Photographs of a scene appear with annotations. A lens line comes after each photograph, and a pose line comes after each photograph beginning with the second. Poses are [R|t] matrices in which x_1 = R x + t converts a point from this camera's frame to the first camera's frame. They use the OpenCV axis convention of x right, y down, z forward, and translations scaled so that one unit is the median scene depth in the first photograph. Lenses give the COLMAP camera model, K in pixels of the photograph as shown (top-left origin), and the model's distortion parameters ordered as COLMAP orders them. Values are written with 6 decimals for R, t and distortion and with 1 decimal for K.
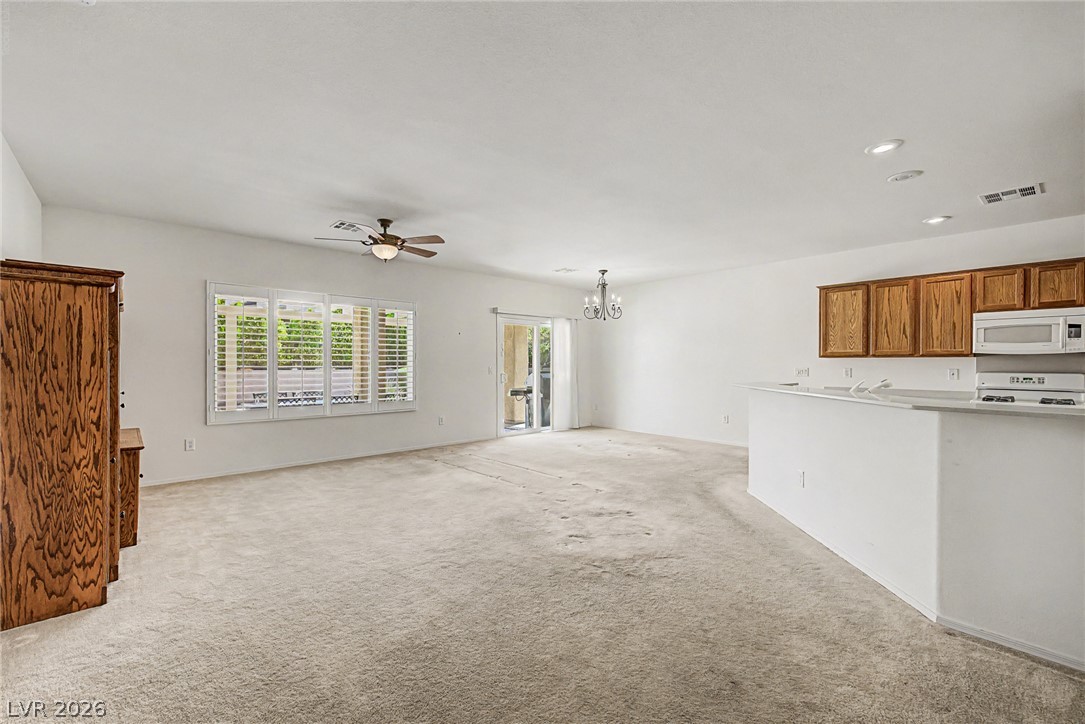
lens RADIAL K [[456.3, 0, 535.0], [0, 456.3, 366.8], [0, 0, 1]] dist [0.007188, -0.002303]
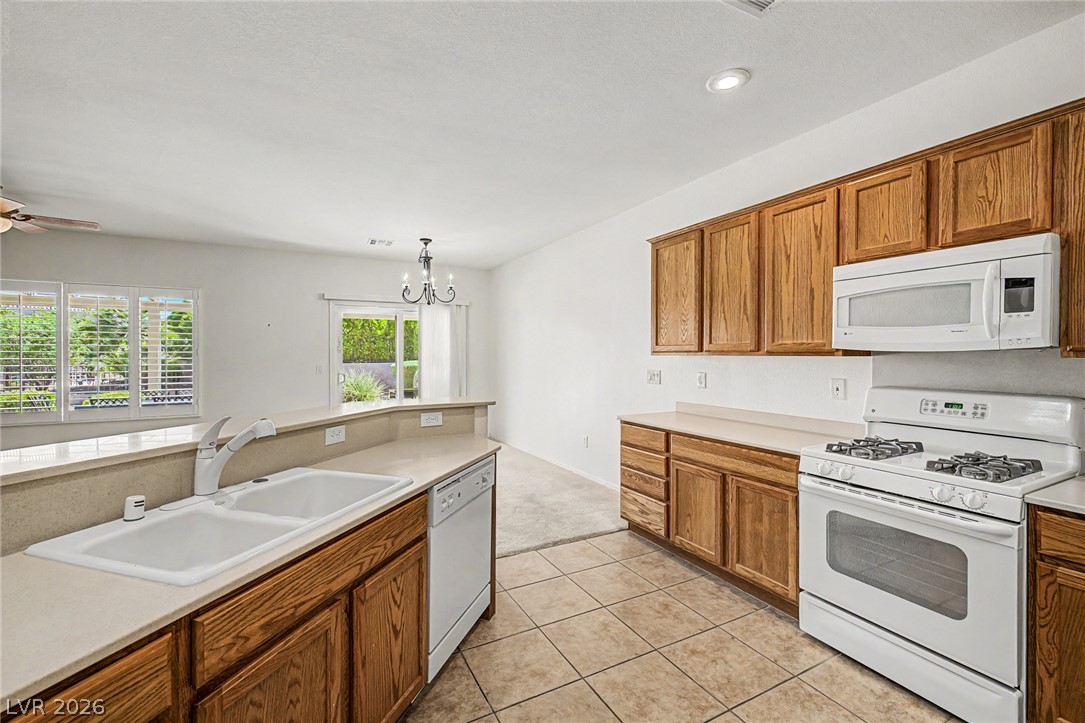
lens RADIAL K [[456.3, 0, 546.3], [0, 456.3, 358.6], [0, 0, 1]] dist [0.007188, -0.002303]
pose [[0.972132, 0.002591, -0.234422, 0.749464], [-0.002812, 0.999996, -0.000611, -0.017649], [0.234419, 0.001253, 0.972135, 0.441174]]
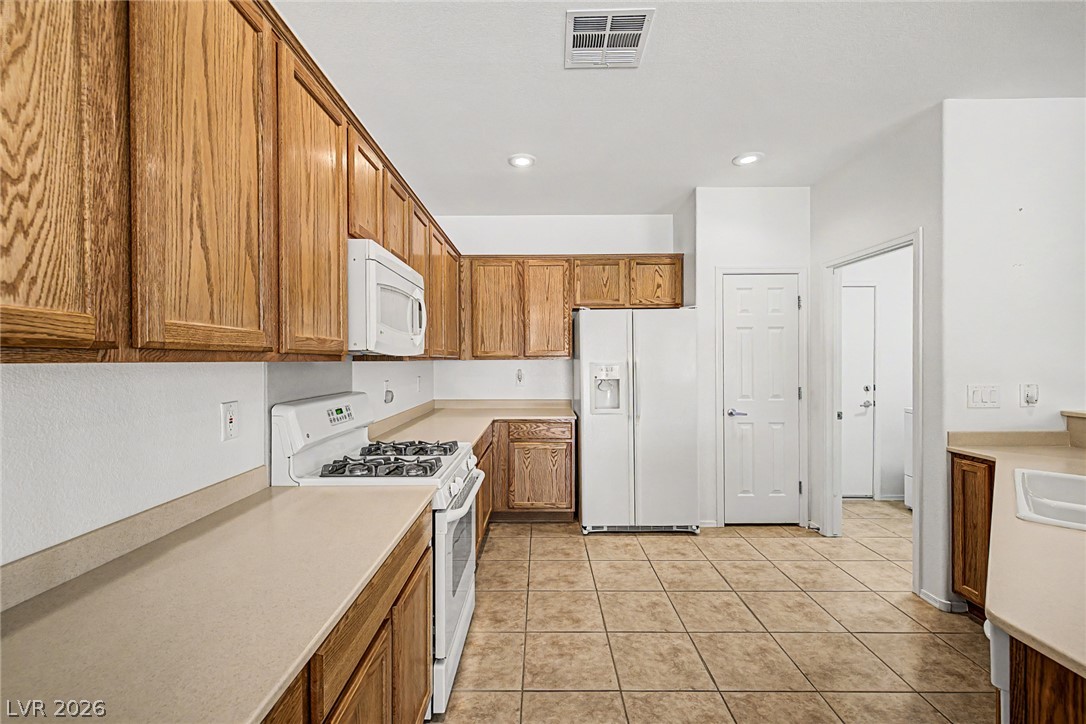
lens RADIAL K [[456.7, 0, 543.1], [0, 456.7, 362.0], [0, 0, 1]] dist [0.007188, -0.002303]
pose [[-0.744655, 0.001759, 0.667447, 0.599454], [0.007808, 0.999951, 0.006077, -0.022230], [-0.667404, 0.009737, -0.744632, 1.137925]]
